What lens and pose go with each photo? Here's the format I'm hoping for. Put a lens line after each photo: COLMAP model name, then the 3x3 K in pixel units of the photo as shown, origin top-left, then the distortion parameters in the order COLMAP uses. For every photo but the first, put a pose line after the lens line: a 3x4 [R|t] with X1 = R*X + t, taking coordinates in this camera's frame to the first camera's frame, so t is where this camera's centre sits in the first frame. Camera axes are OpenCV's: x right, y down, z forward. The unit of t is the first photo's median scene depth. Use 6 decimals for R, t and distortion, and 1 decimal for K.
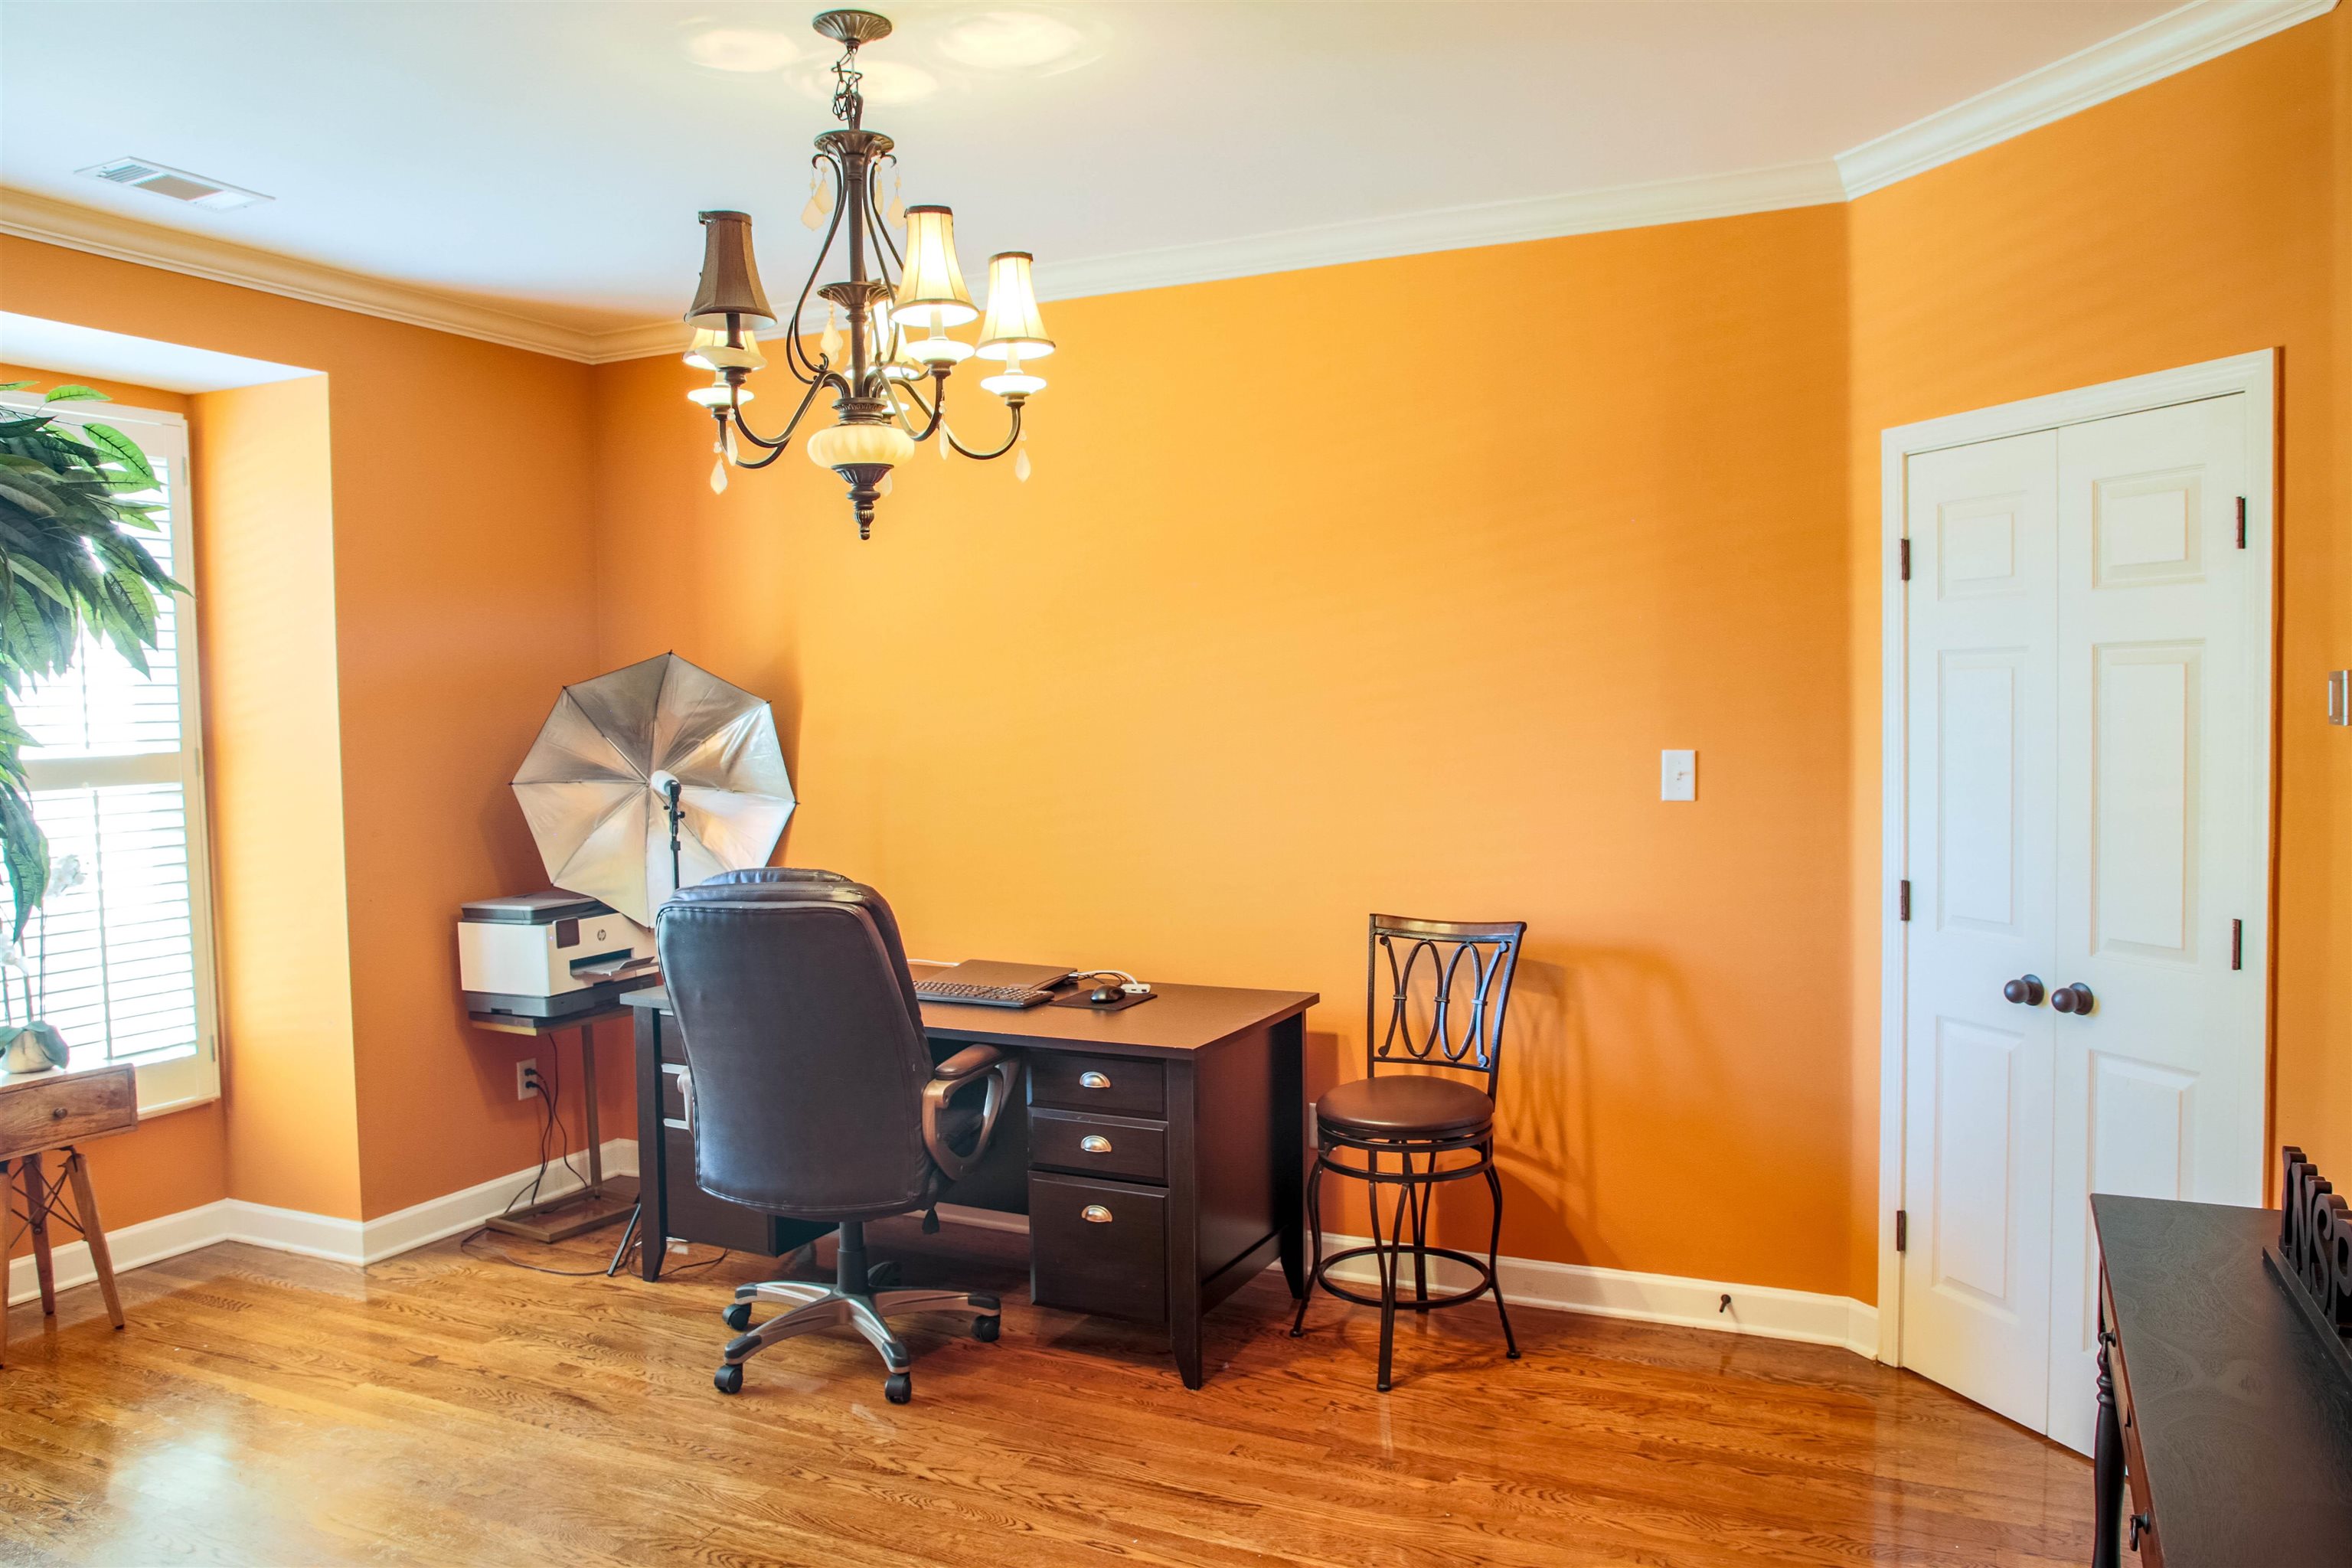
lens RADIAL K [[1697.6, 0, 1174.9], [0, 1697.6, 806.2], [0, 0, 1]] dist [-0.054100, 0.003320]
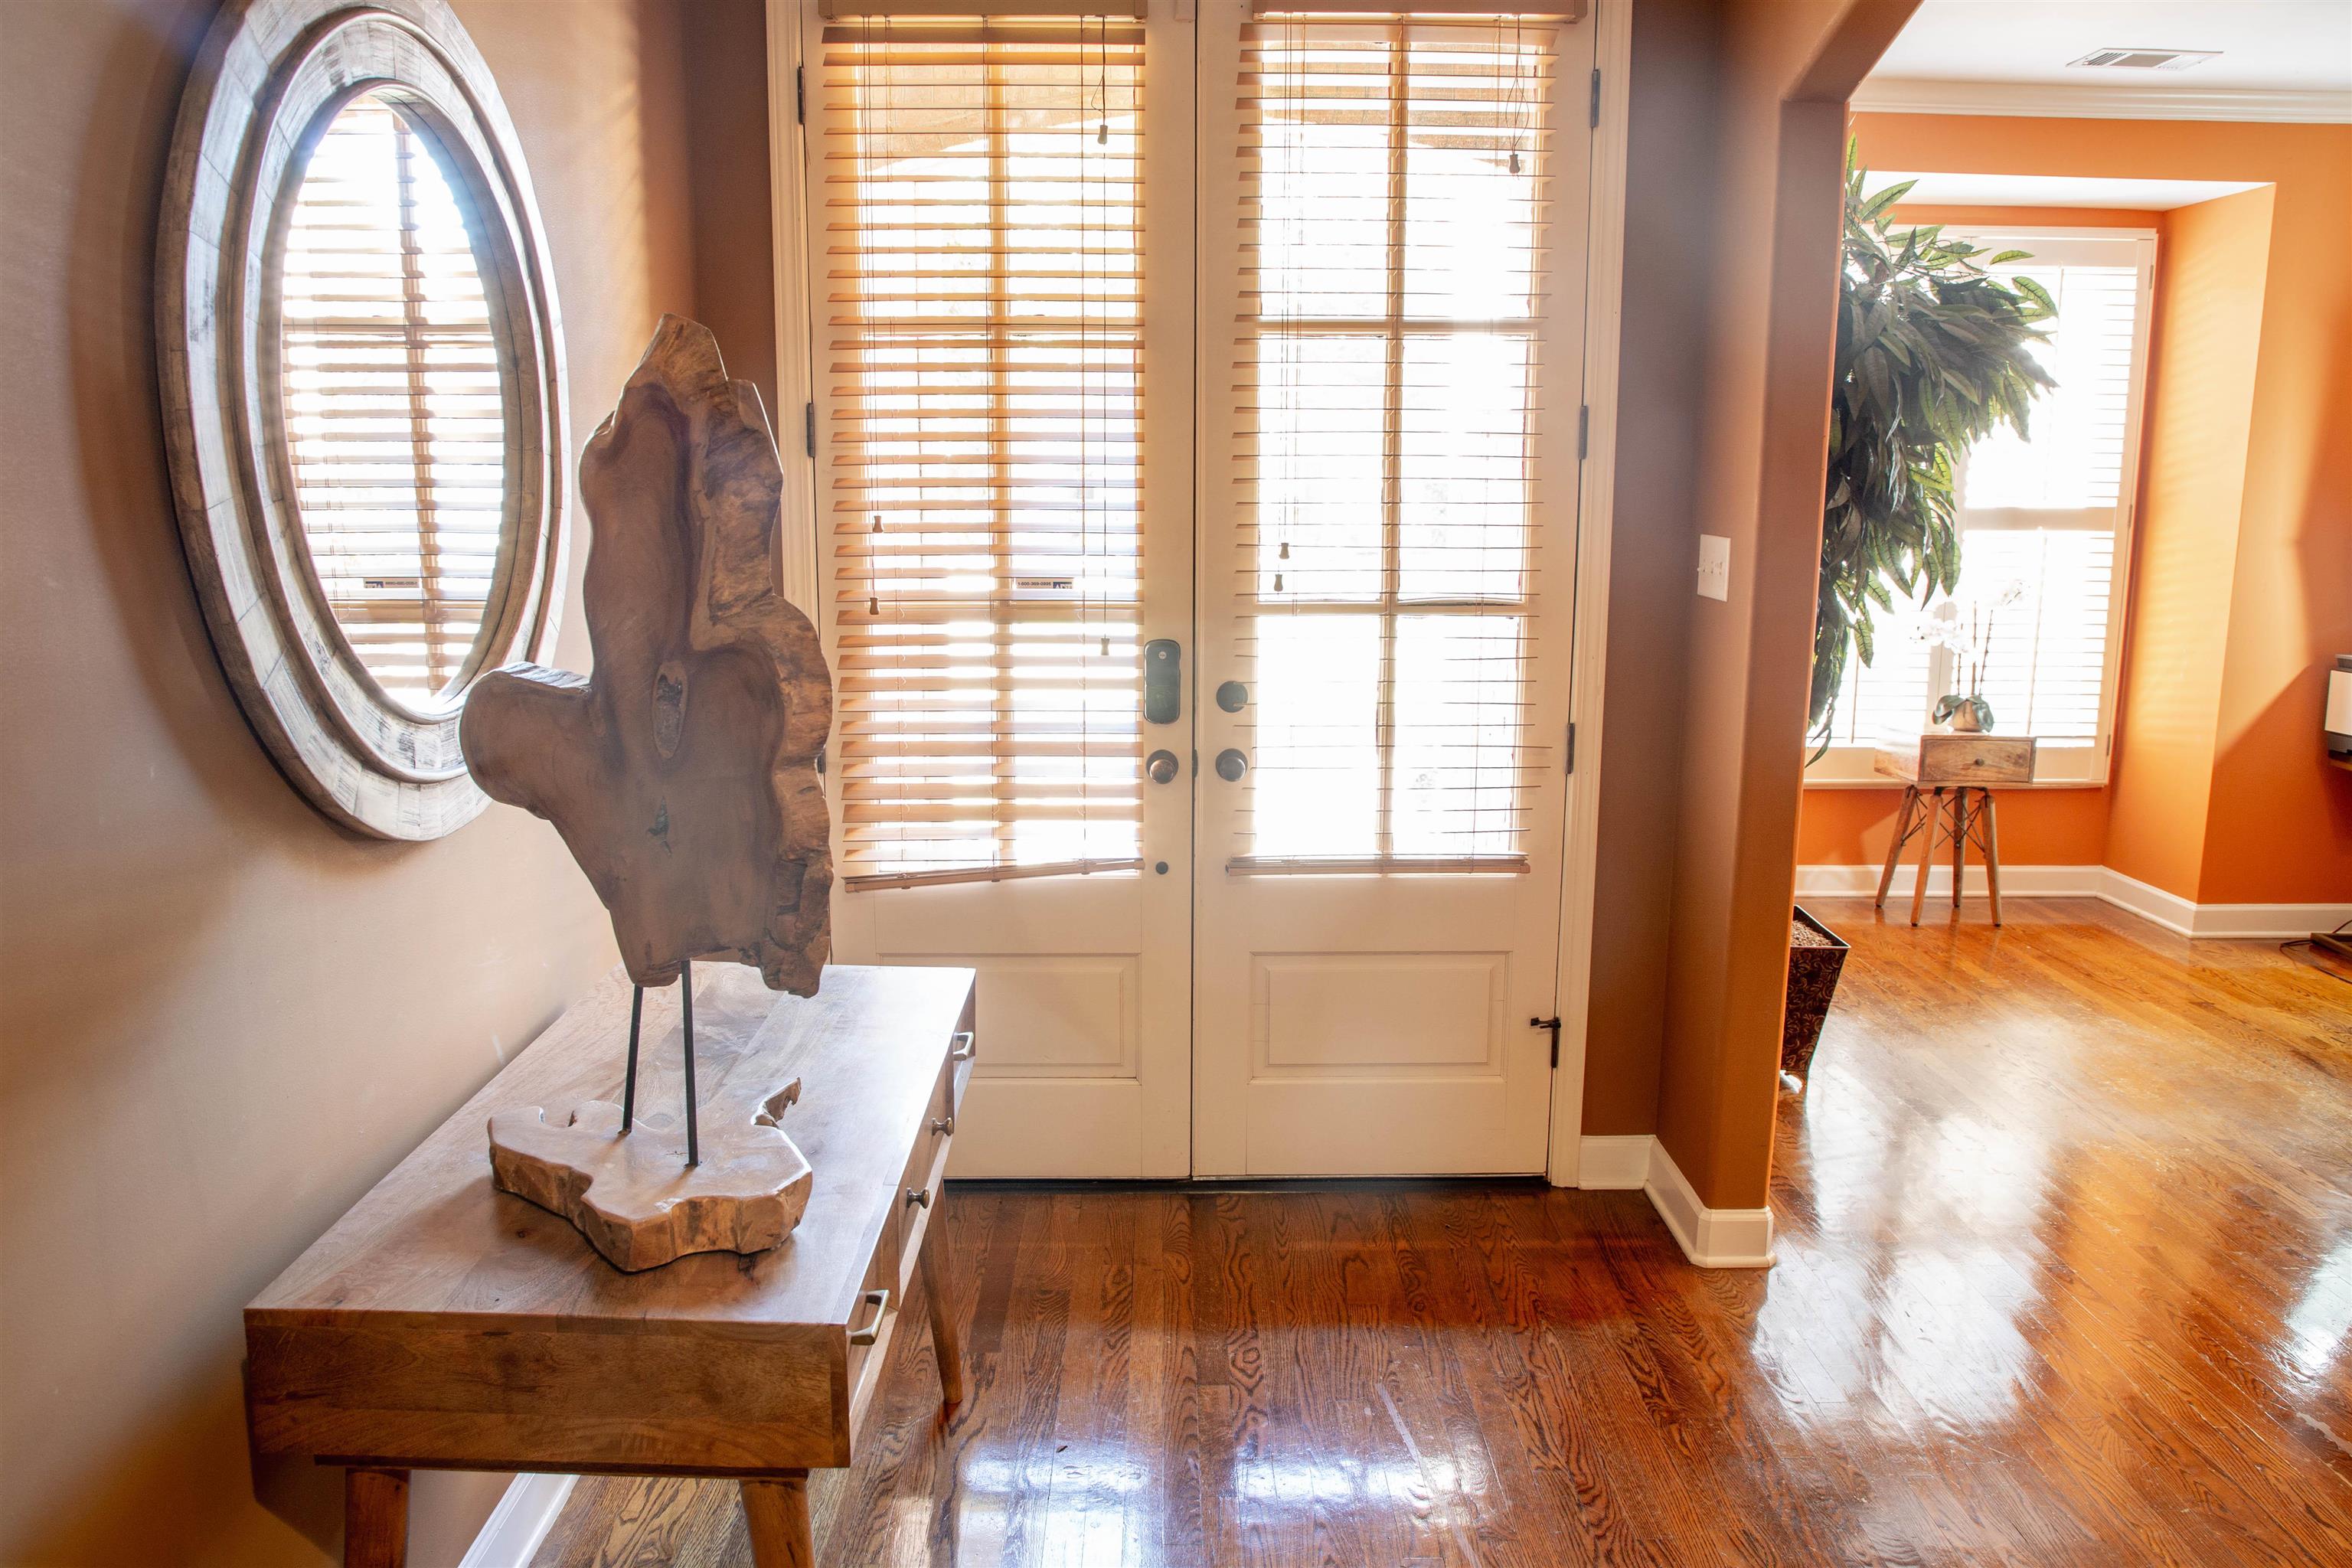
lens RADIAL K [[1697.6, 0, 1174.9], [0, 1697.6, 806.2], [0, 0, 1]] dist [-0.054100, 0.003320]
pose [[0.445736, 0.183264, -0.876204, 0.240413], [-0.061407, 0.982773, 0.174315, 0.014662], [0.893056, -0.023894, 0.449311, -0.216907]]
